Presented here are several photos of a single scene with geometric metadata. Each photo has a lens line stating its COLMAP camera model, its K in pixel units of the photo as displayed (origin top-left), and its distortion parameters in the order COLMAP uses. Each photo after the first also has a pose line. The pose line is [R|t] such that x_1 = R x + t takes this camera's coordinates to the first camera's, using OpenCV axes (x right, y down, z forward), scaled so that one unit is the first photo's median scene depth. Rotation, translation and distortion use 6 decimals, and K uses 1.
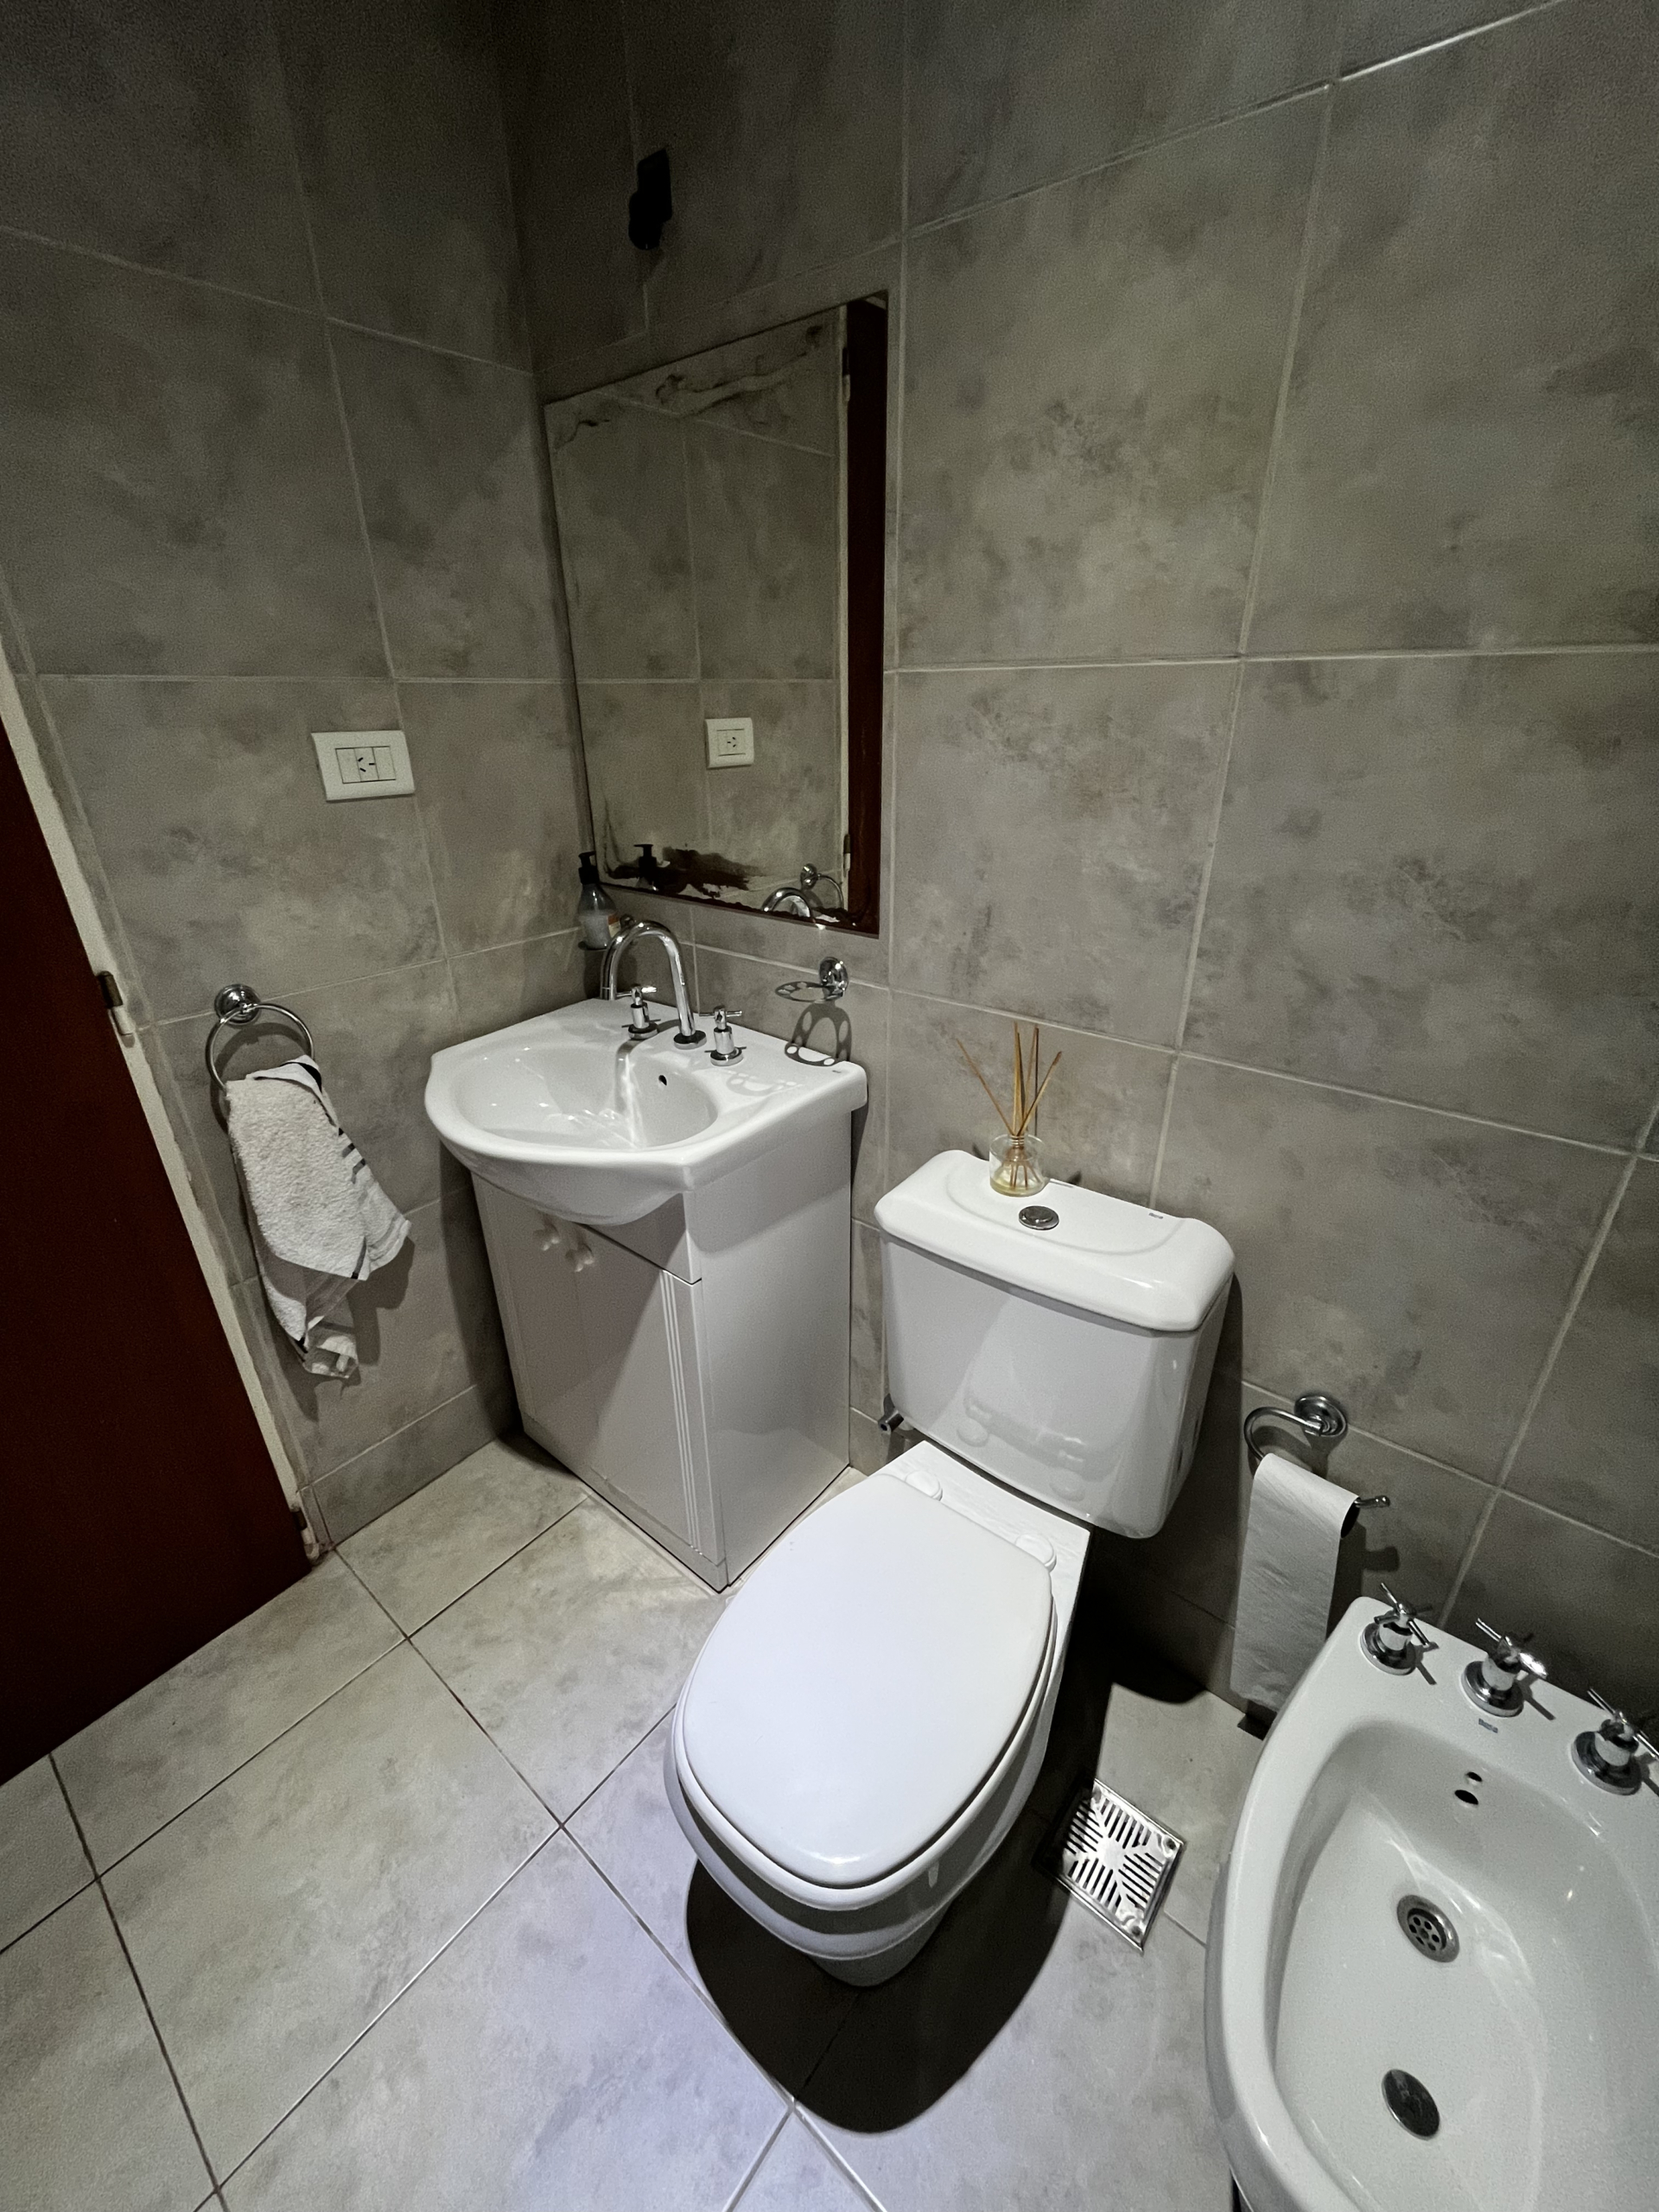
lens RADIAL K [[891.4, 0, 824.1], [0, 891.4, 1097.7], [0, 0, 1]] dist [-0.002478, -0.000743]
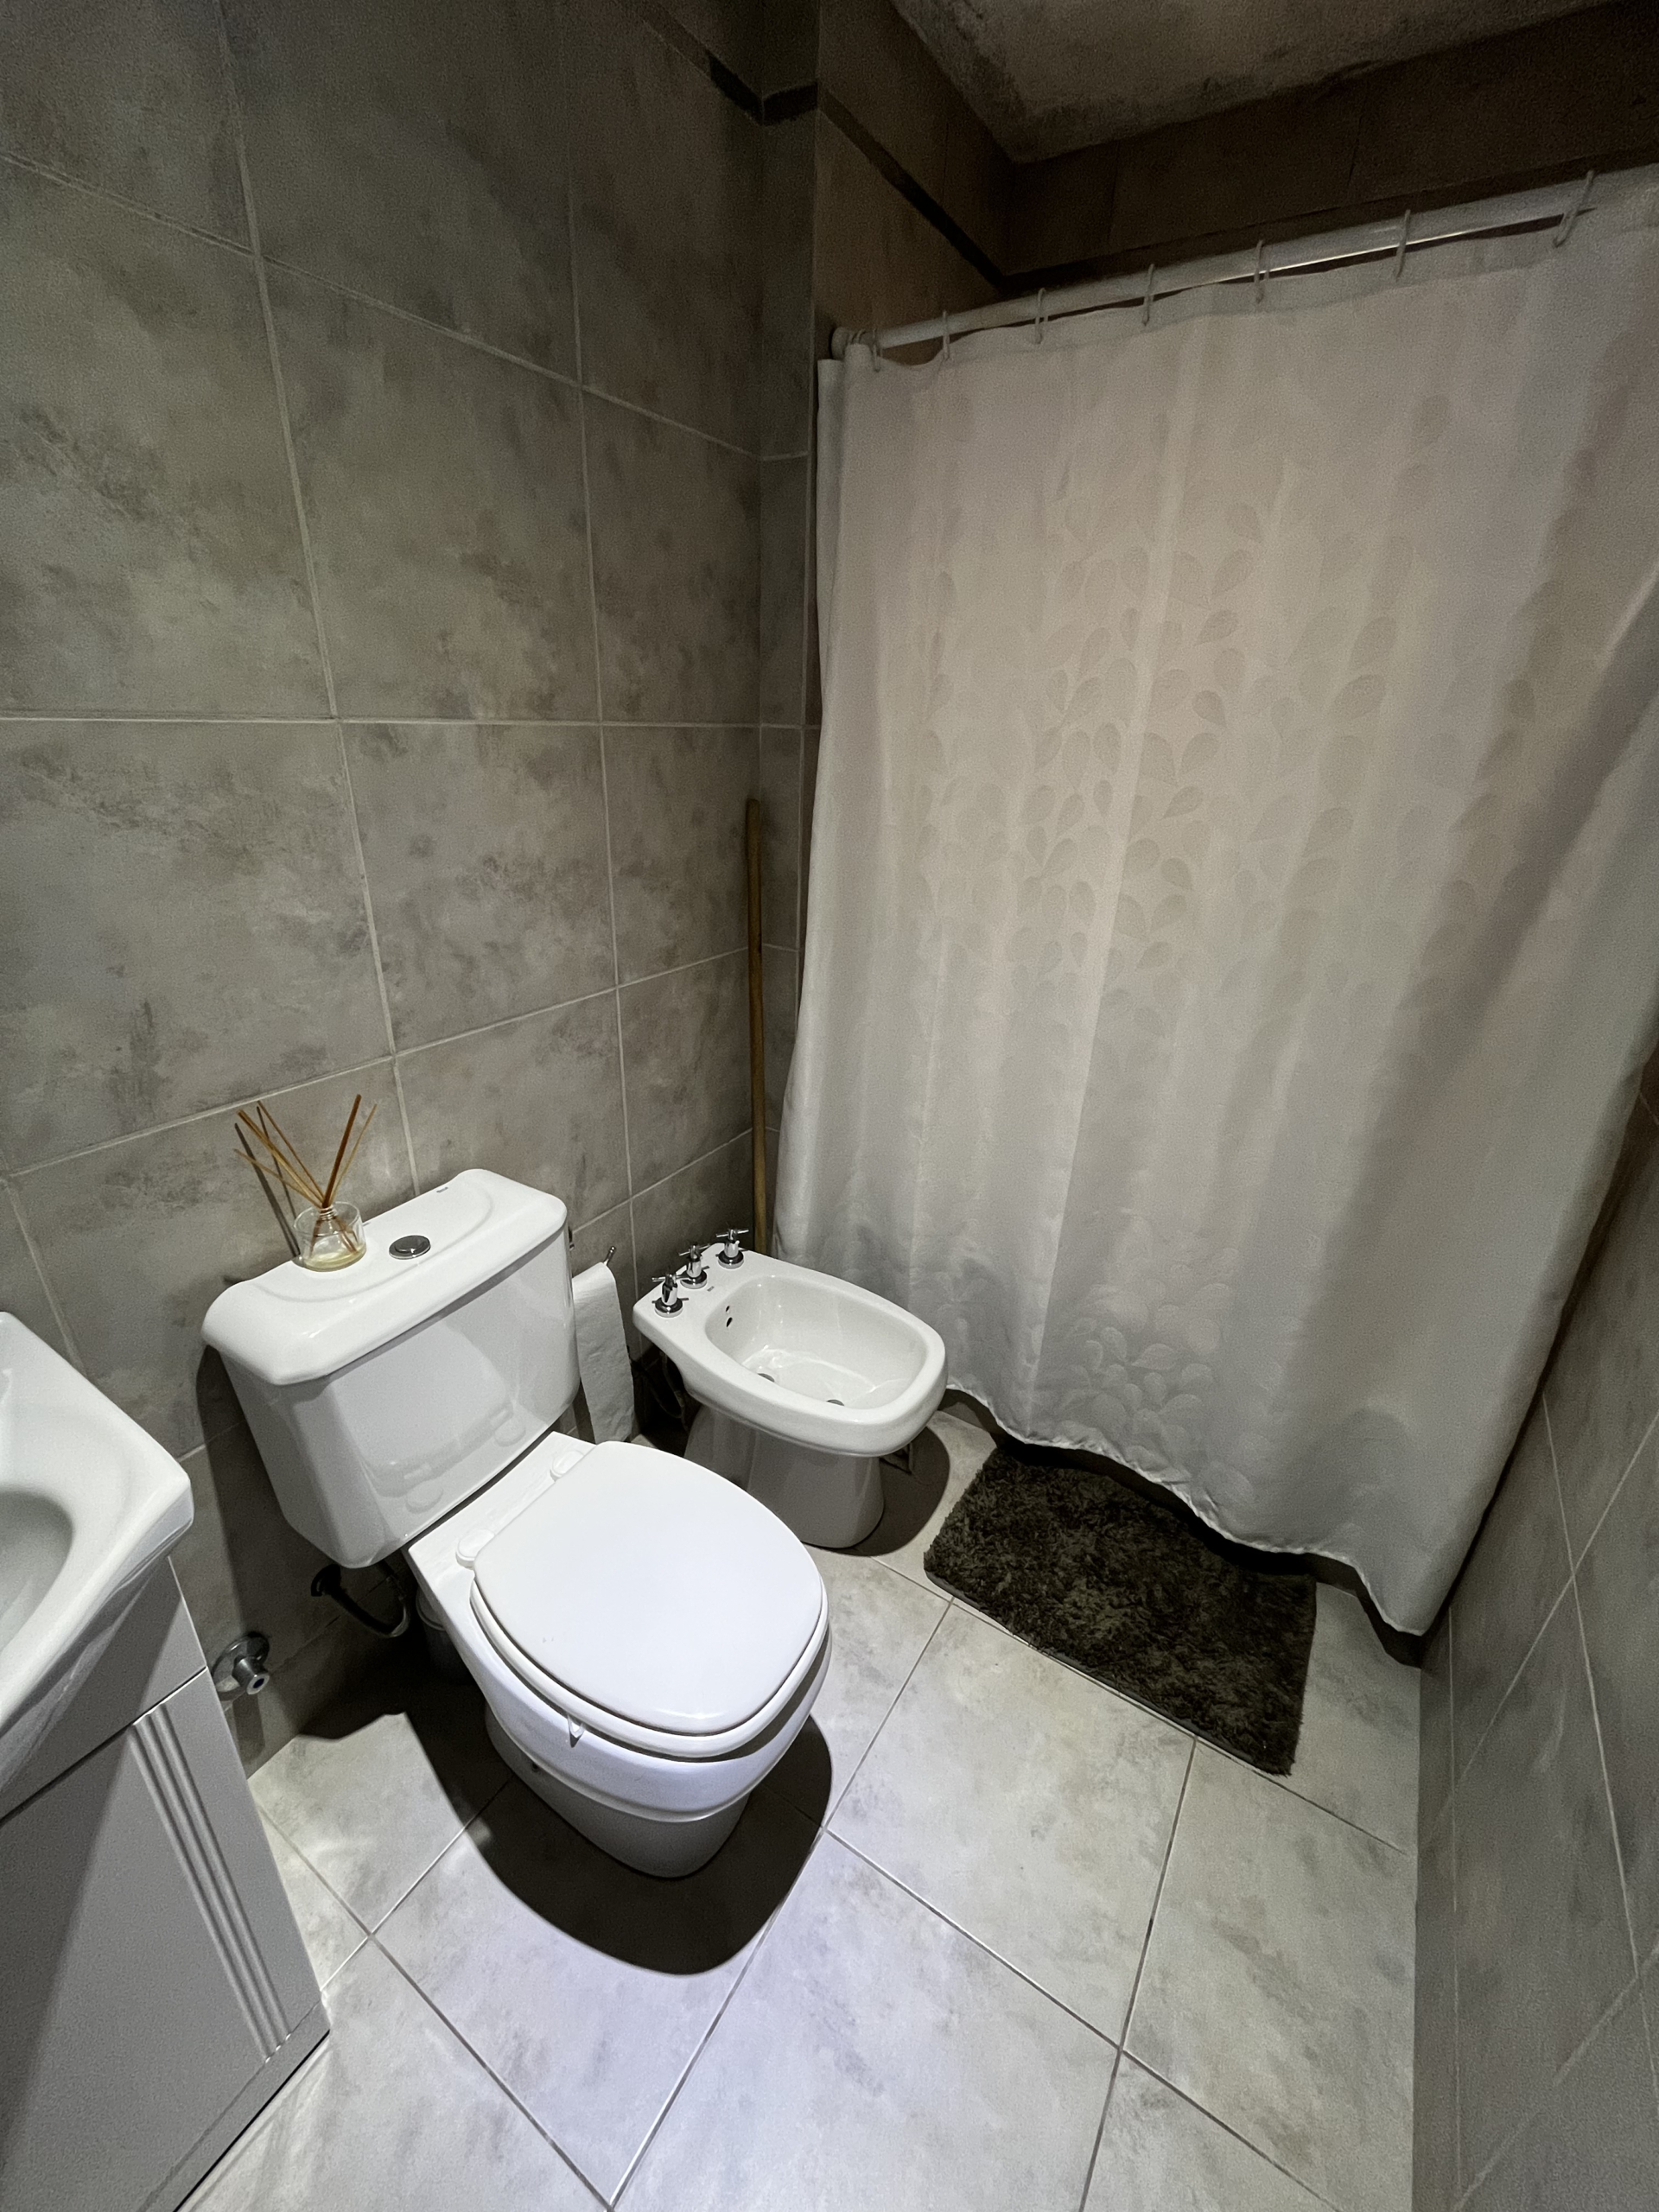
lens RADIAL K [[891.4, 0, 817.3], [0, 891.4, 1102.6], [0, 0, 1]] dist [-0.002478, -0.000743]
pose [[-0.120673, -0.388692, 0.913431, -0.799376], [0.383443, 0.830489, 0.404054, -0.277121], [-0.915647, 0.399007, 0.048823, 0.511207]]
